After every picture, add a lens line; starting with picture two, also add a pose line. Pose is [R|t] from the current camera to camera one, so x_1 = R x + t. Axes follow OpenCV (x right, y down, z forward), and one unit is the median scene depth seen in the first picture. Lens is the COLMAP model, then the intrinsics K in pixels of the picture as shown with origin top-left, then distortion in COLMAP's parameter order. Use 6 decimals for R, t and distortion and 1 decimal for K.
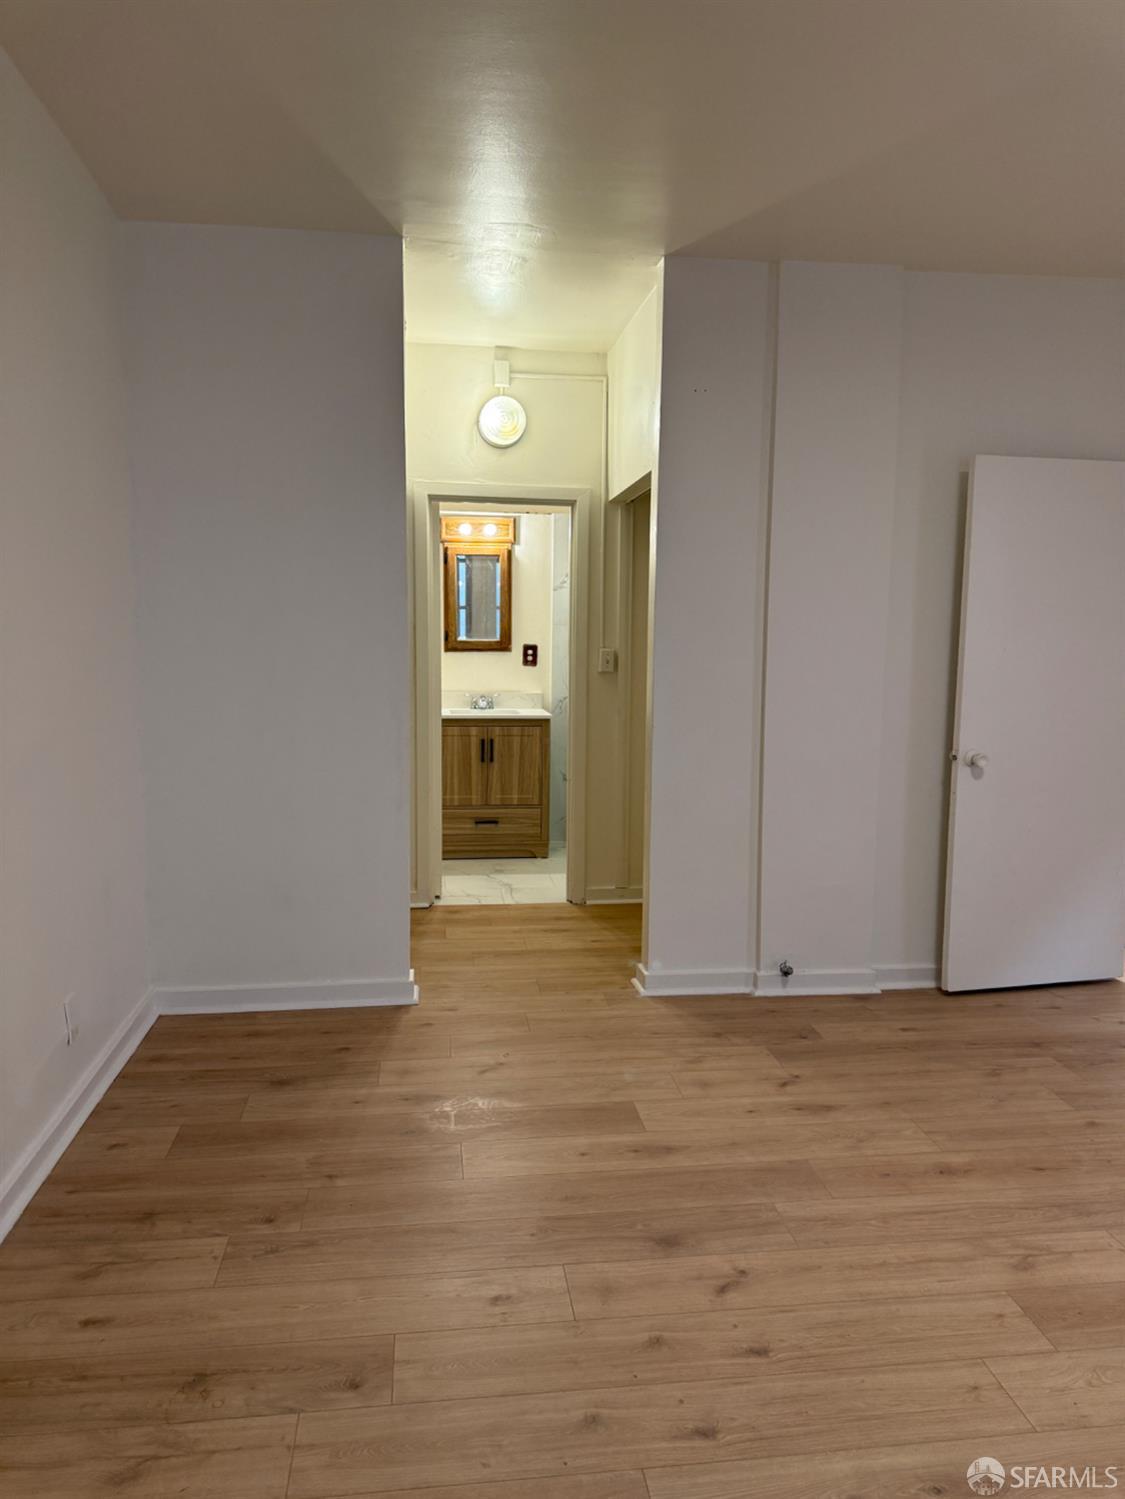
lens RADIAL K [[1056.2, 0, 564.7], [0, 1056.2, 754.0], [0, 0, 1]] dist [0.001662, -0.002380]
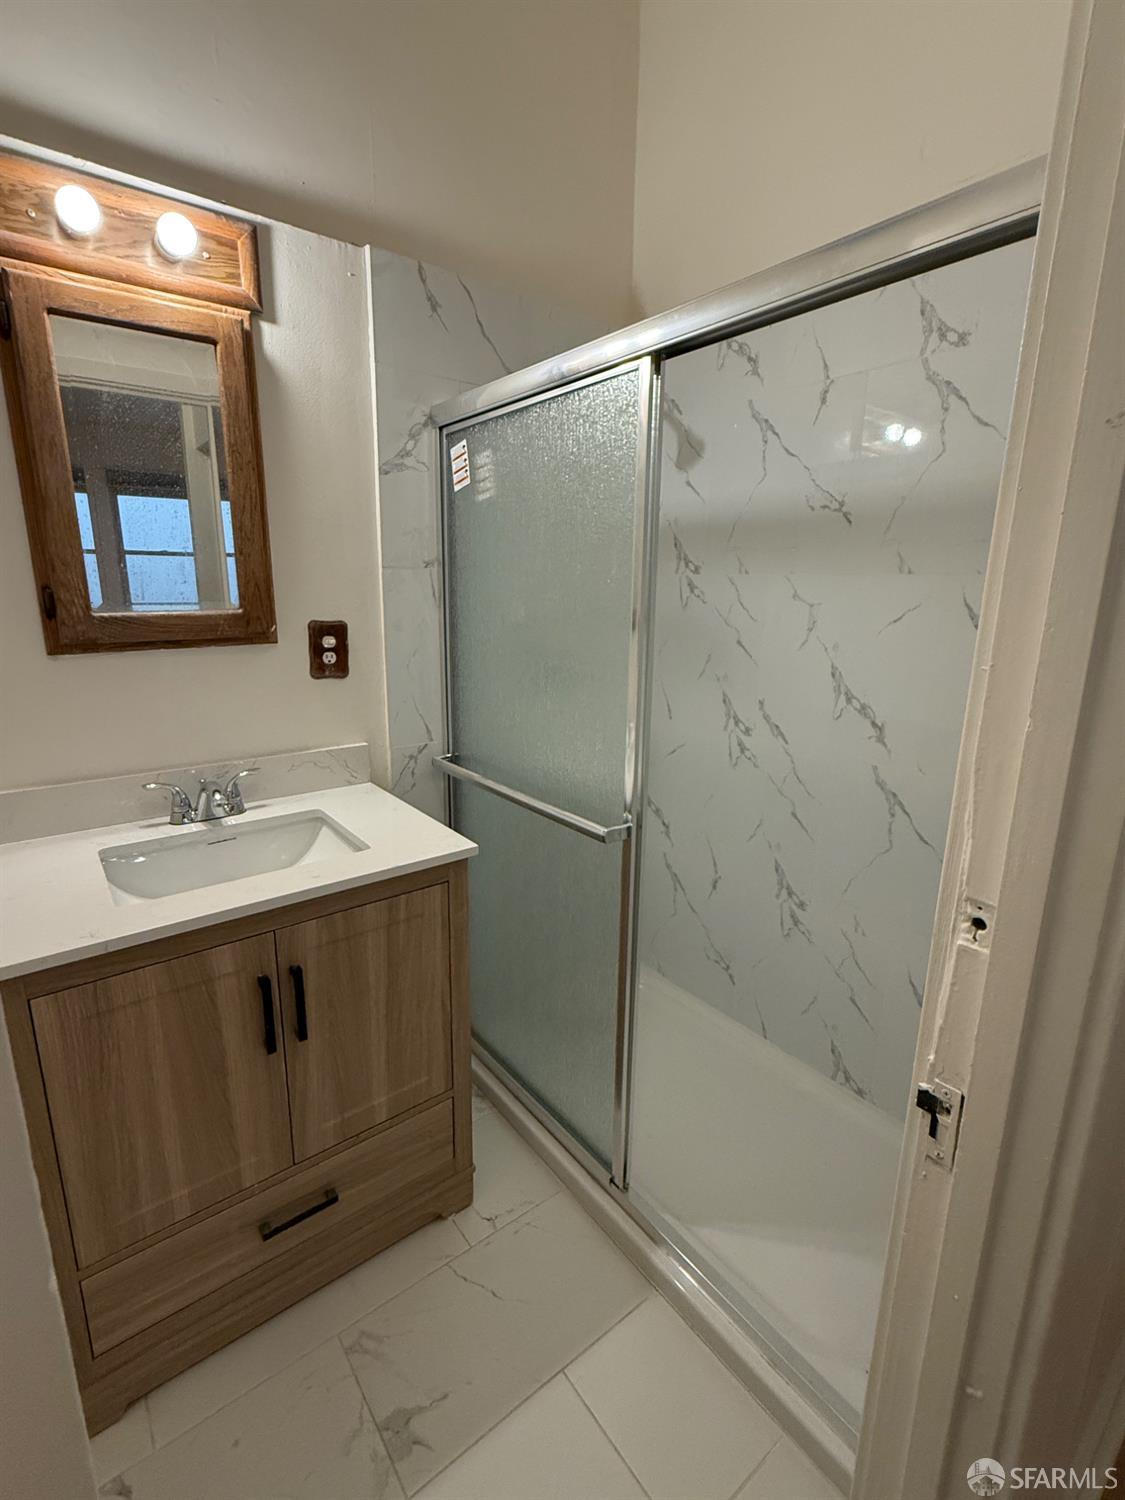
lens RADIAL K [[689.0, 0, 556.9], [0, 689.0, 743.9], [0, 0, 1]] dist [-0.000278, -0.000238]
pose [[0.869606, -0.112798, 0.480689, -0.089980], [0.054319, 0.989501, 0.133927, -0.095429], [-0.490749, -0.090353, 0.866604, 0.800082]]
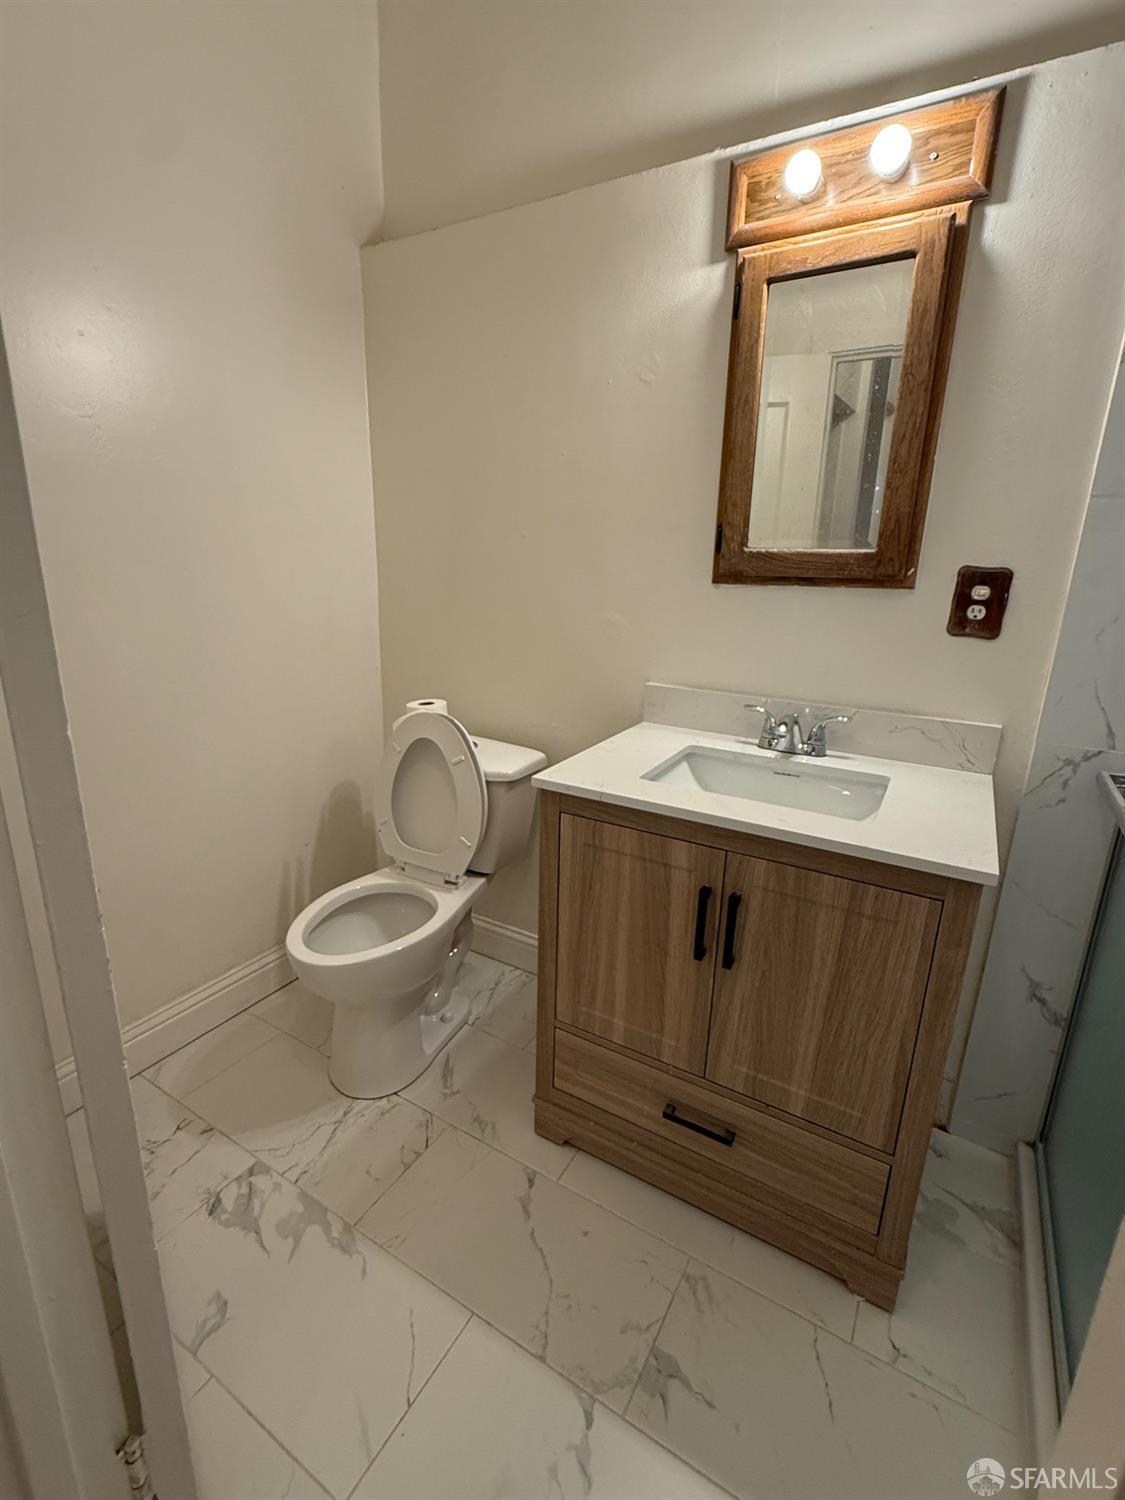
lens RADIAL K [[689.0, 0, 553.9], [0, 689.0, 745.5], [0, 0, 1]] dist [-0.000278, -0.000238]
pose [[0.779052, 0.174286, -0.602247, -0.001240], [-0.085874, 0.981195, 0.172866, -0.082388], [0.621050, -0.082954, 0.779369, 0.818203]]
